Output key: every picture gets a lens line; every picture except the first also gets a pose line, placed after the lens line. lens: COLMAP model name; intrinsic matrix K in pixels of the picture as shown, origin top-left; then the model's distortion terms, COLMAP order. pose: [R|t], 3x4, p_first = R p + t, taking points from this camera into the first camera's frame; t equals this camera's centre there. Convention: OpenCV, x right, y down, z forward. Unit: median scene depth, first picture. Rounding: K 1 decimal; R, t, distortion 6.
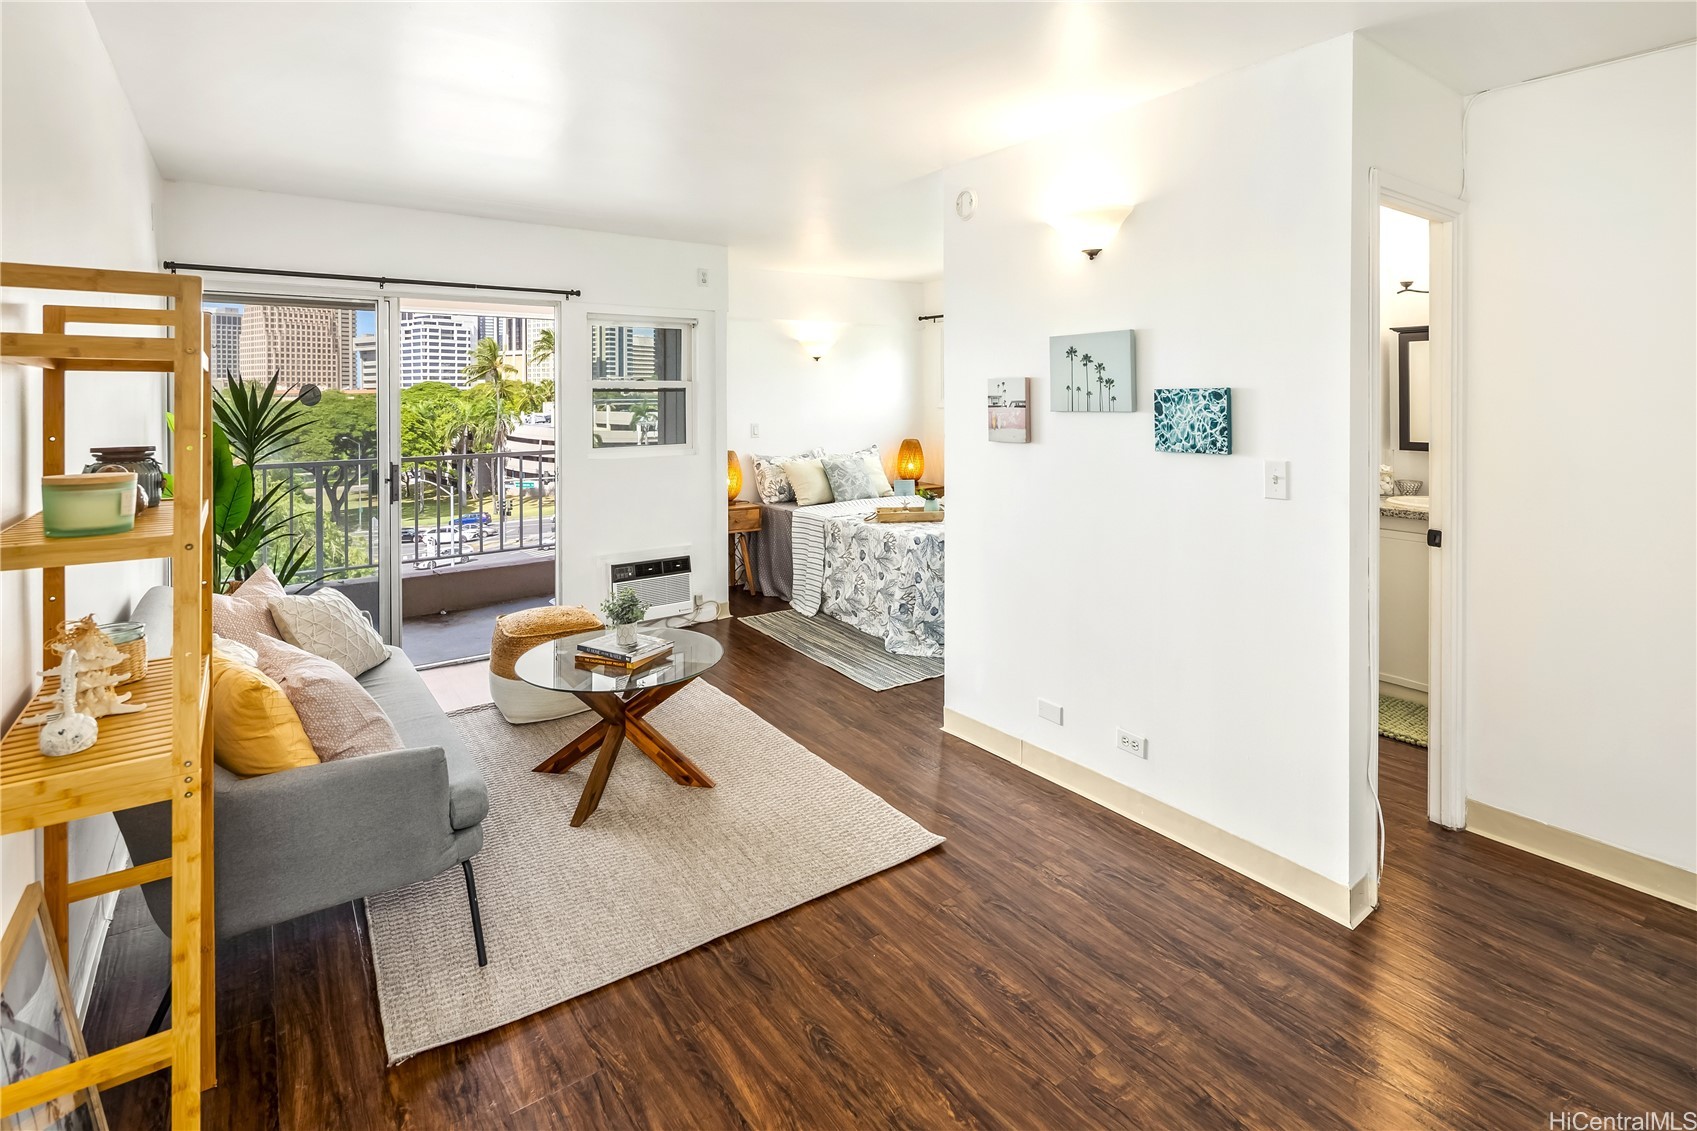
lens RADIAL K [[819.9, 0, 848.3], [0, 819.9, 395.7], [0, 0, 1]] dist [-0.000427, -0.000600]
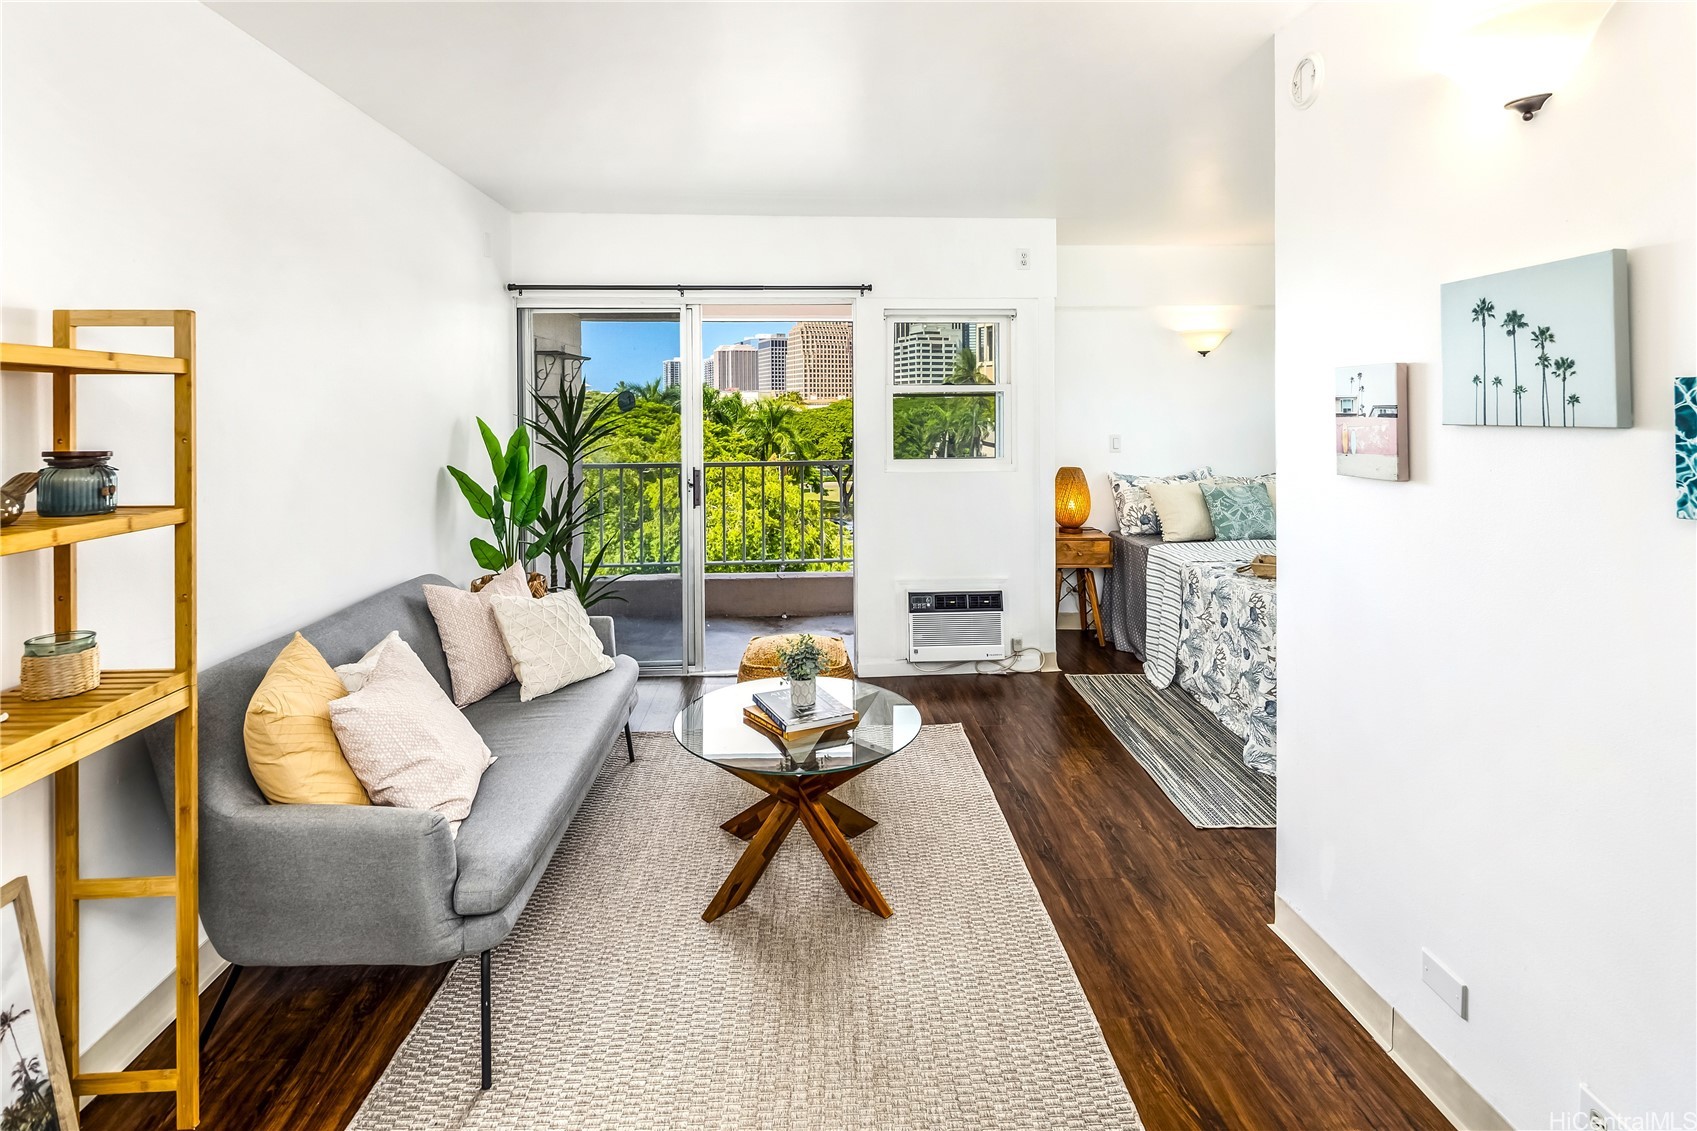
lens RADIAL K [[822.2, 0, 843.8], [0, 822.2, 409.8], [0, 0, 1]] dist [0.000438, -0.000532]
pose [[0.842877, 0.001627, -0.538104, 0.175815], [0.002564, 0.999972, 0.007041, 0.003879], [0.538100, -0.007314, 0.842849, 0.291410]]
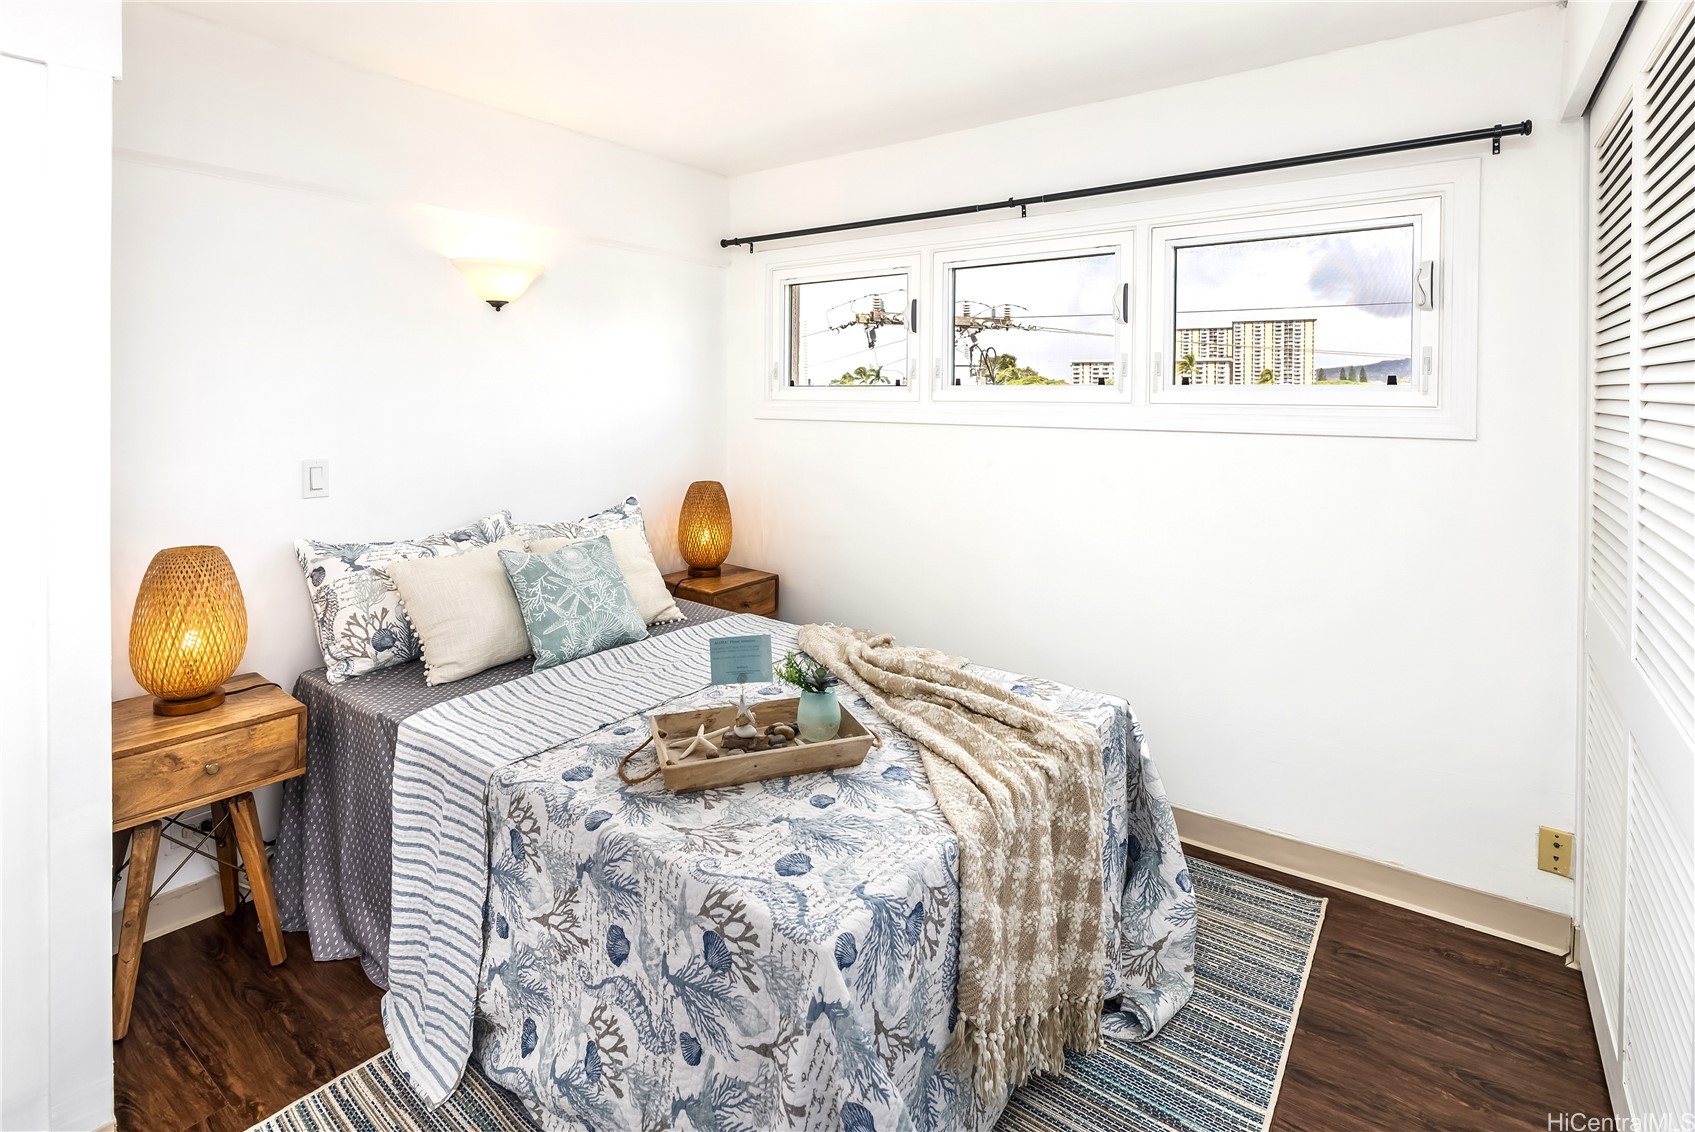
lens RADIAL K [[825.0, 0, 851.6], [0, 825.0, 403.9], [0, 0, 1]] dist [-0.000213, -0.000472]
pose [[0.948553, 0.008046, 0.316515, 0.003008], [-0.010649, 0.999922, 0.006497, 0.003832], [-0.316439, -0.009534, 0.948565, 0.987024]]
